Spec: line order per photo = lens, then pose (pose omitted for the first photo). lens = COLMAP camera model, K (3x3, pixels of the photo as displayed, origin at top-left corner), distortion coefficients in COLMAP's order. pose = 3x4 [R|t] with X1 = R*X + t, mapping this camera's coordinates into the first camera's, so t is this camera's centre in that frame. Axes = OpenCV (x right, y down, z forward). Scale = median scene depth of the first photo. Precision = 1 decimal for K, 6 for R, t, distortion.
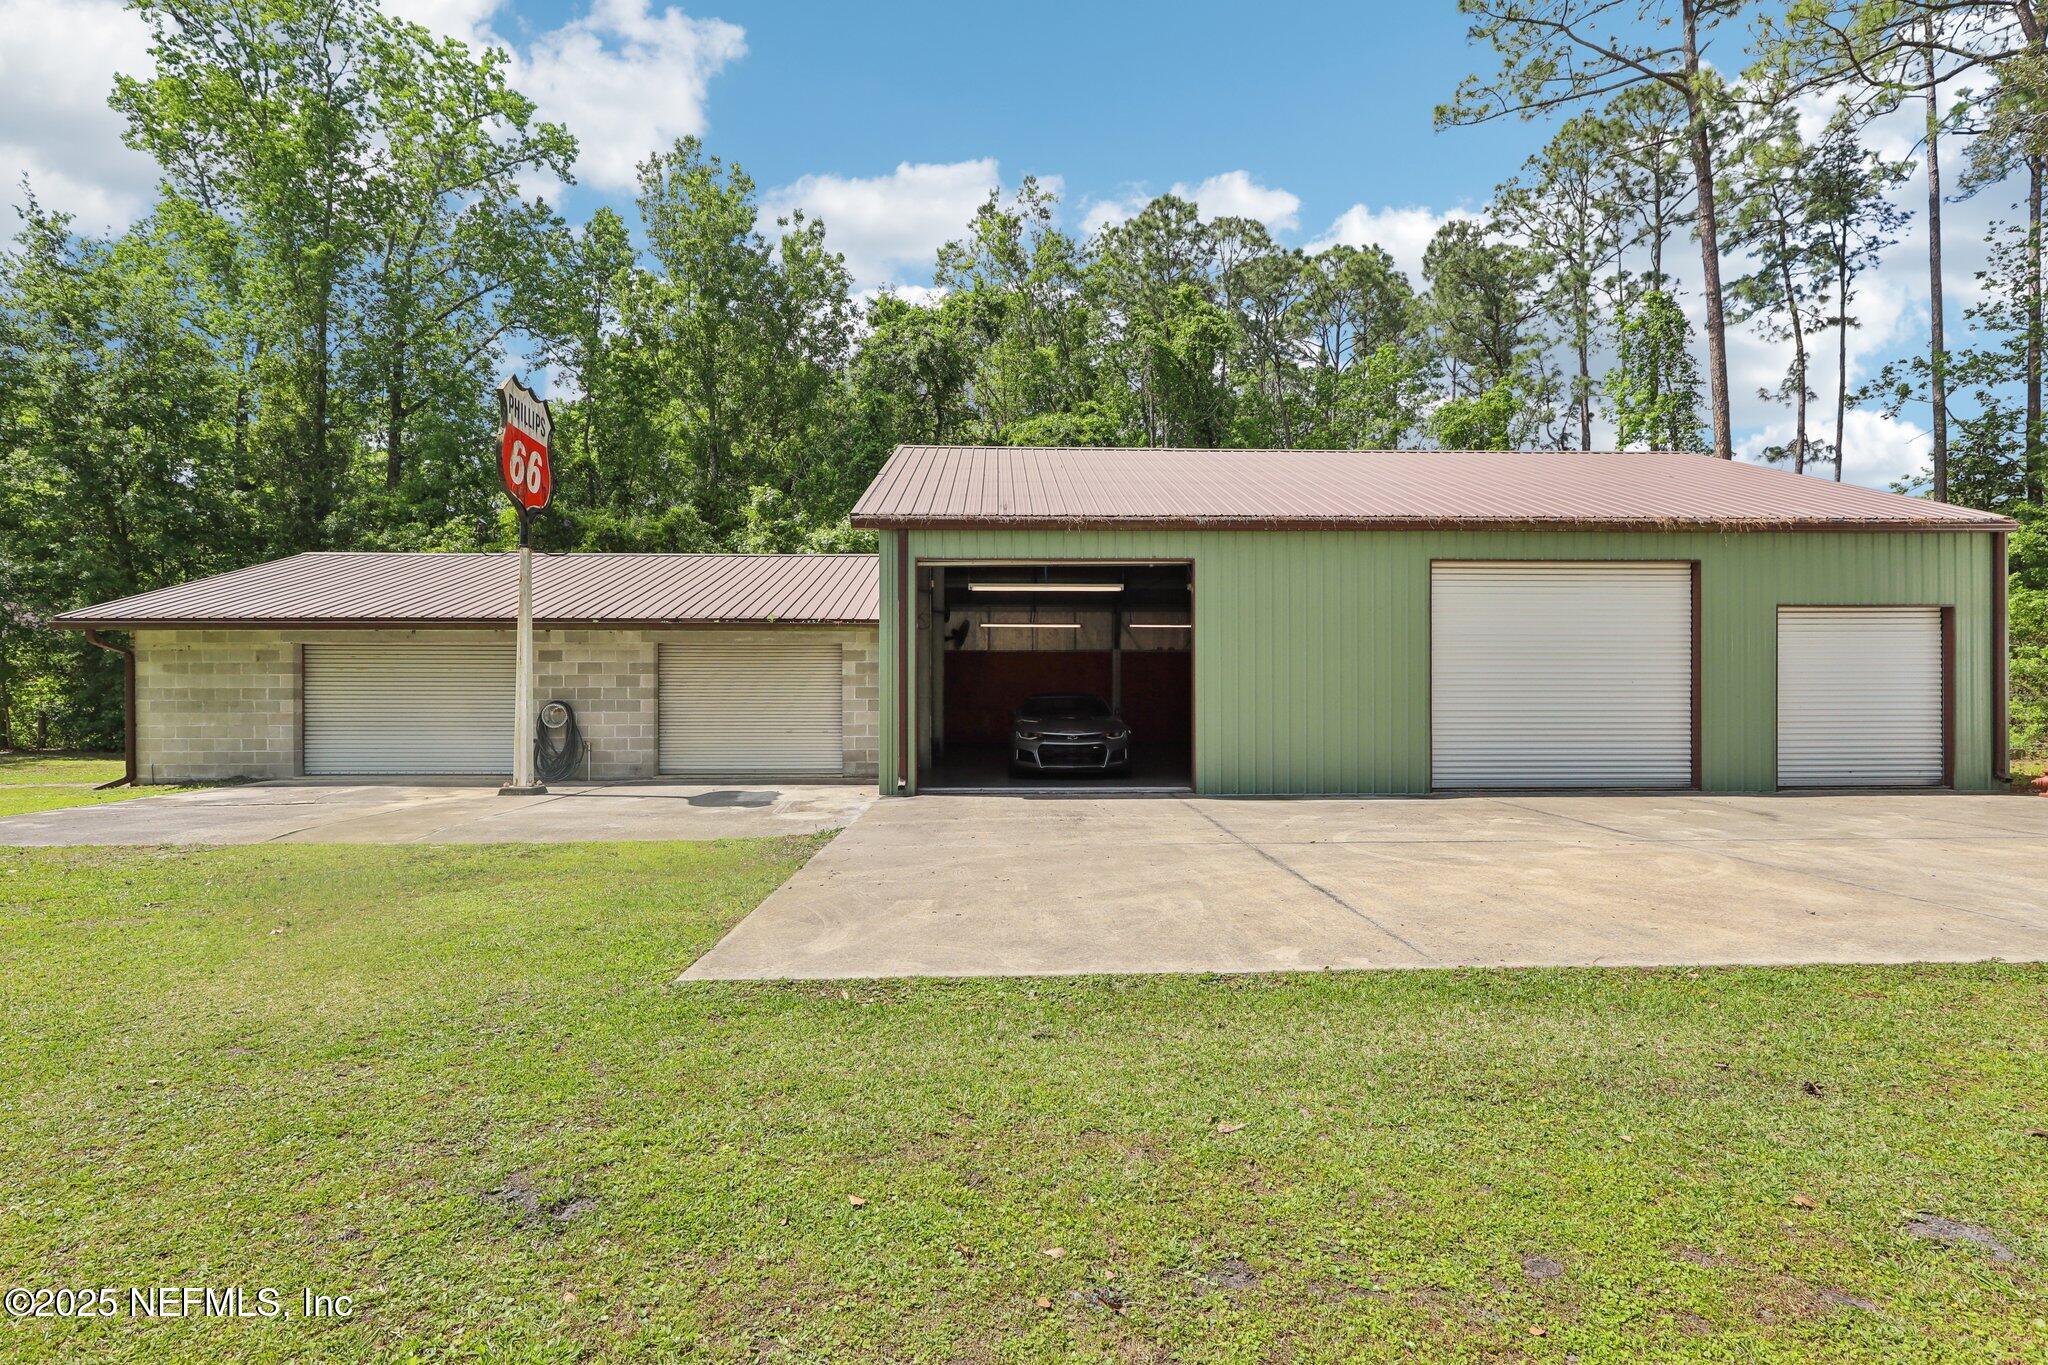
lens RADIAL K [[944.4, 0, 1023.8], [0, 944.4, 695.4], [0, 0, 1]] dist [0.000032, 0.000070]
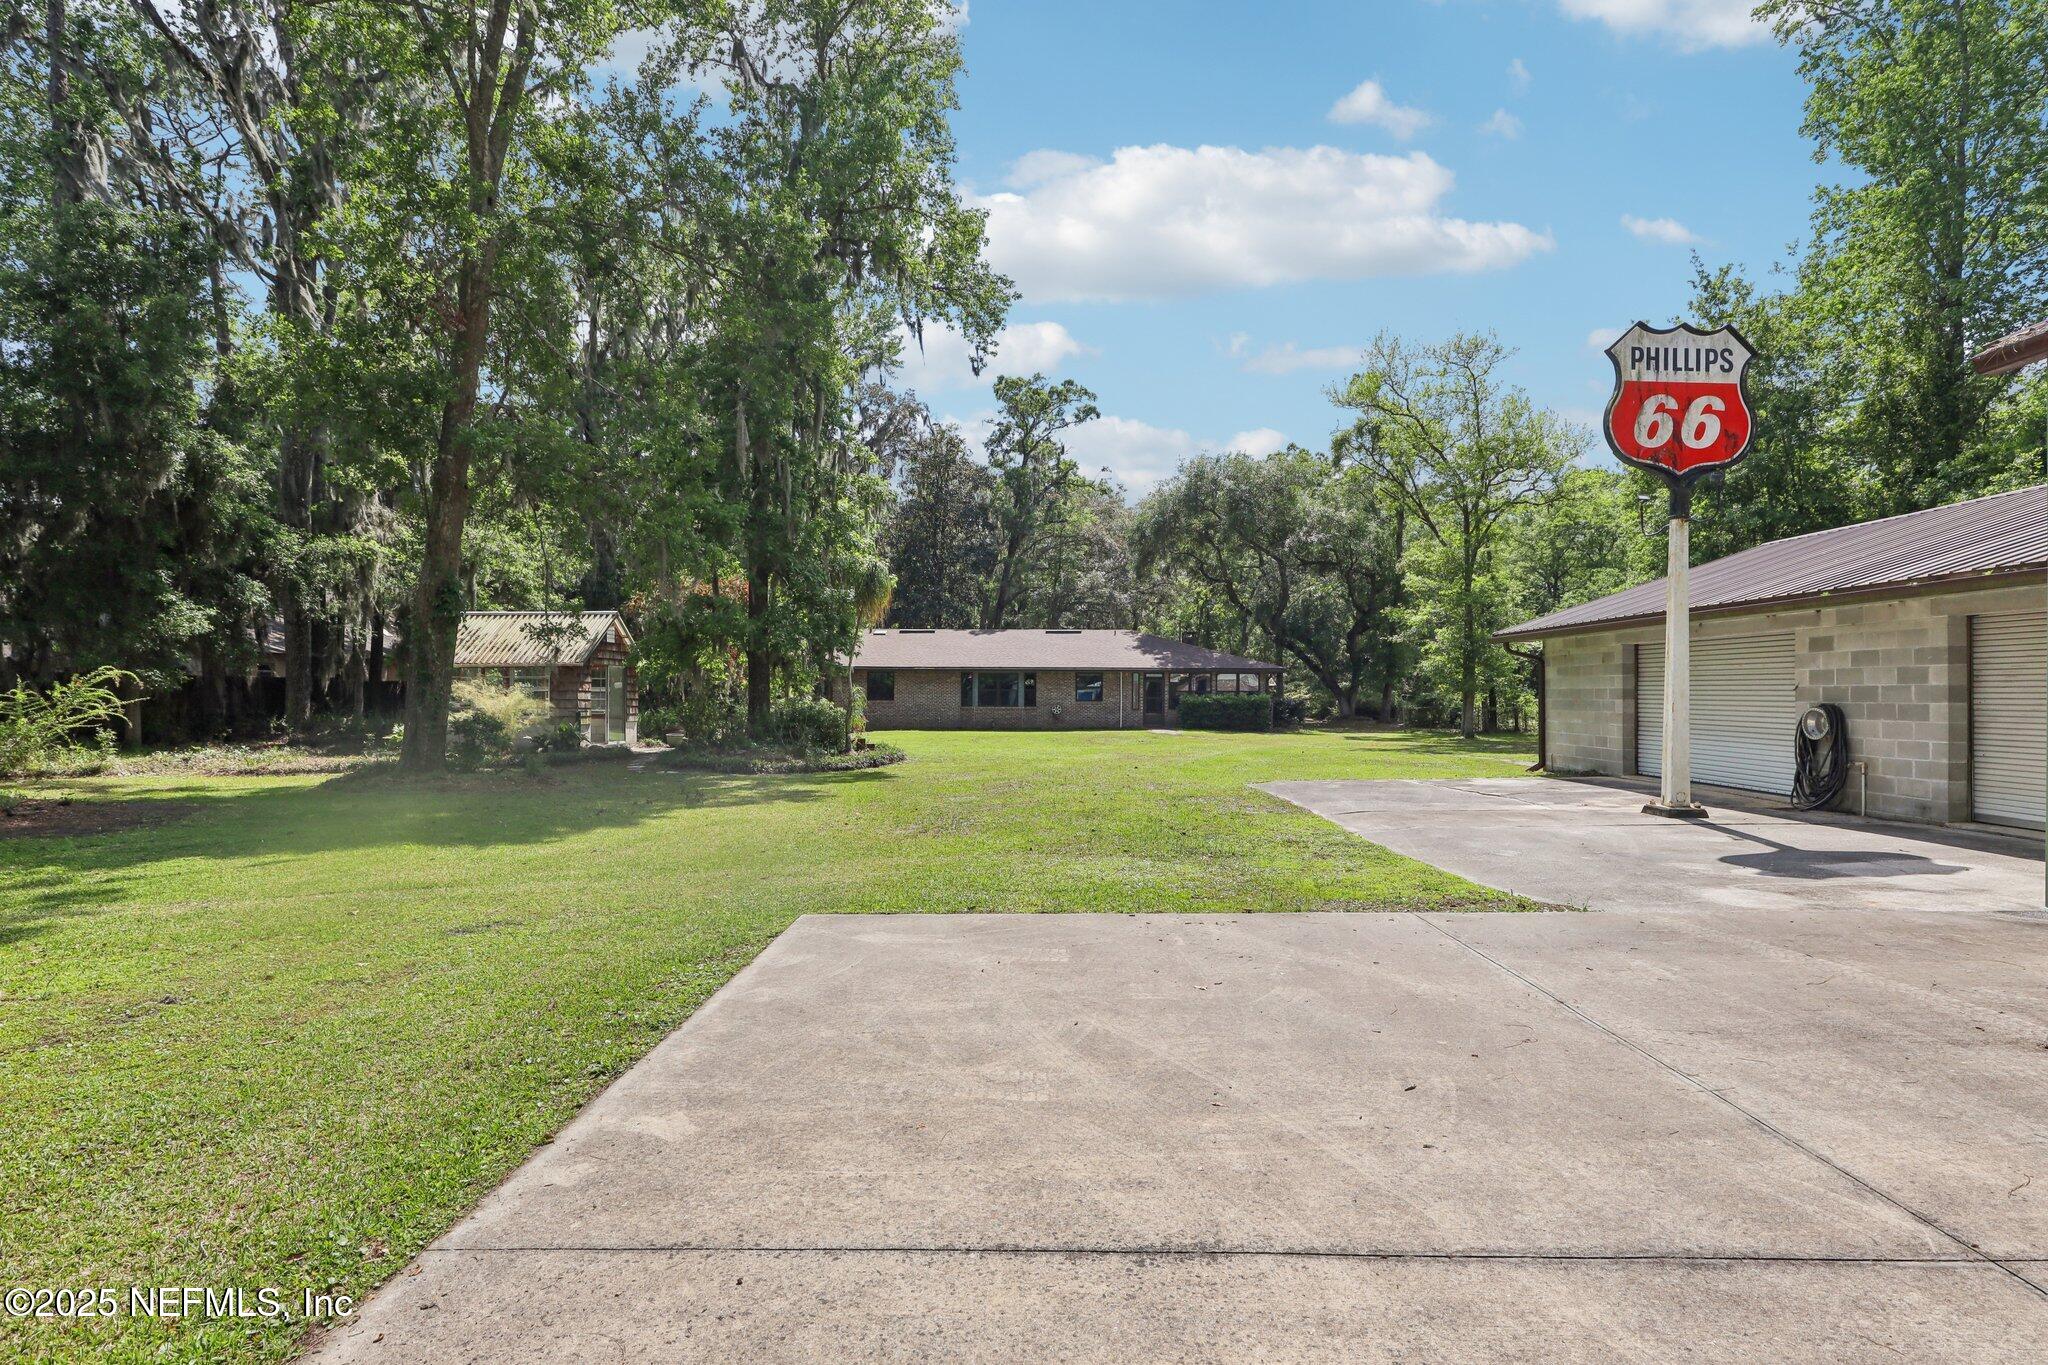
lens RADIAL K [[944.4, 0, 1024.6], [0, 944.4, 679.0], [0, 0, 1]] dist [0.000032, 0.000070]
pose [[-0.047900, -0.014445, -0.998748, 0.282668], [0.002981, 0.999889, -0.014604, -0.004678], [0.998848, -0.003677, -0.047852, 0.400512]]
